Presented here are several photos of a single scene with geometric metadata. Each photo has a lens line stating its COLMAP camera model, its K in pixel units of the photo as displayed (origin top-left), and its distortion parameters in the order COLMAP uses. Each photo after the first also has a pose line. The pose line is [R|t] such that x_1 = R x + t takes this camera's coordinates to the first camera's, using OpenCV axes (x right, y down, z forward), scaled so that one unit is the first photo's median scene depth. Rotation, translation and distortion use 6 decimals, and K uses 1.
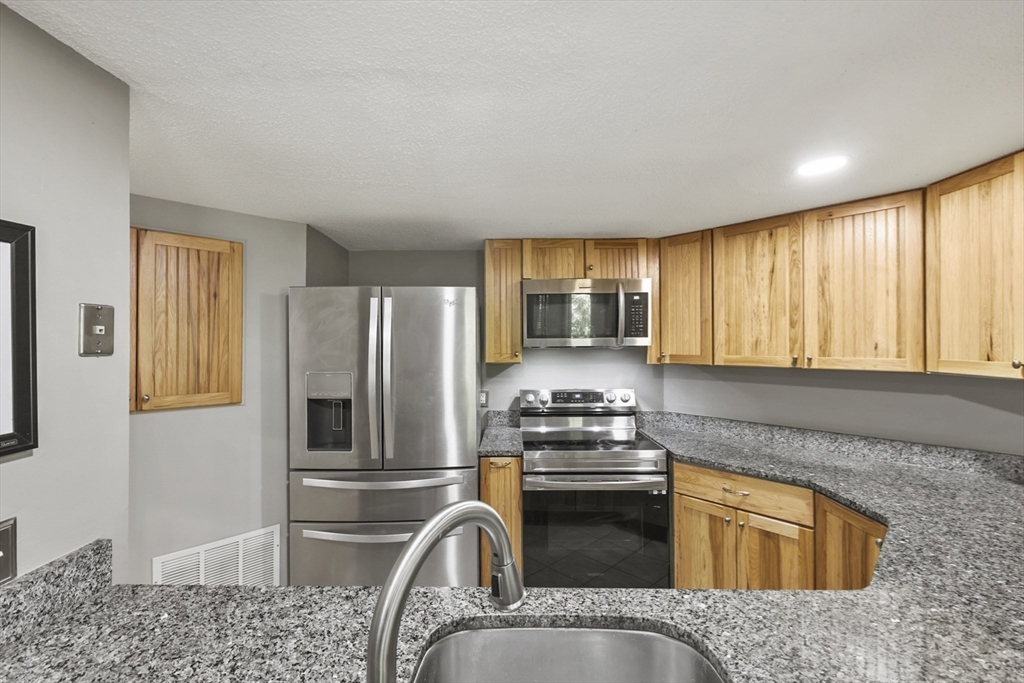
lens RADIAL K [[432.8, 0, 508.7], [0, 432.8, 346.3], [0, 0, 1]] dist [0.011199, -0.000294]
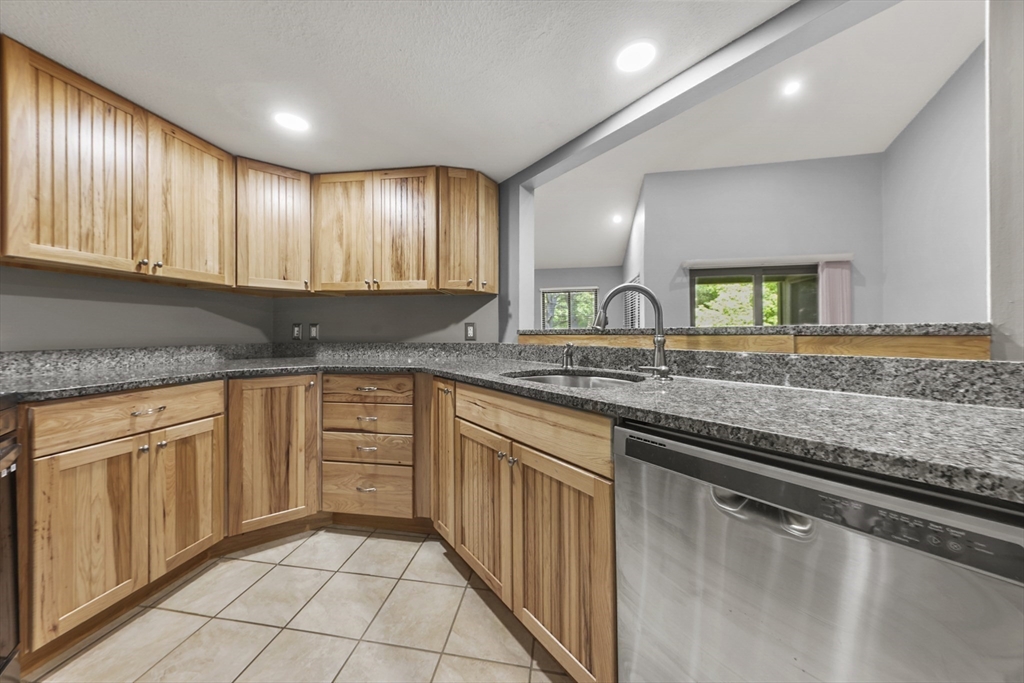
lens RADIAL K [[342.9, 0, 507.2], [0, 342.9, 335.2], [0, 0, 1]] dist [-0.000880, -0.000129]
pose [[-0.594804, -0.008928, 0.803821, -0.387153], [0.006201, 0.999858, 0.015694, 0.169542], [-0.803847, 0.014319, -0.594664, 0.776960]]
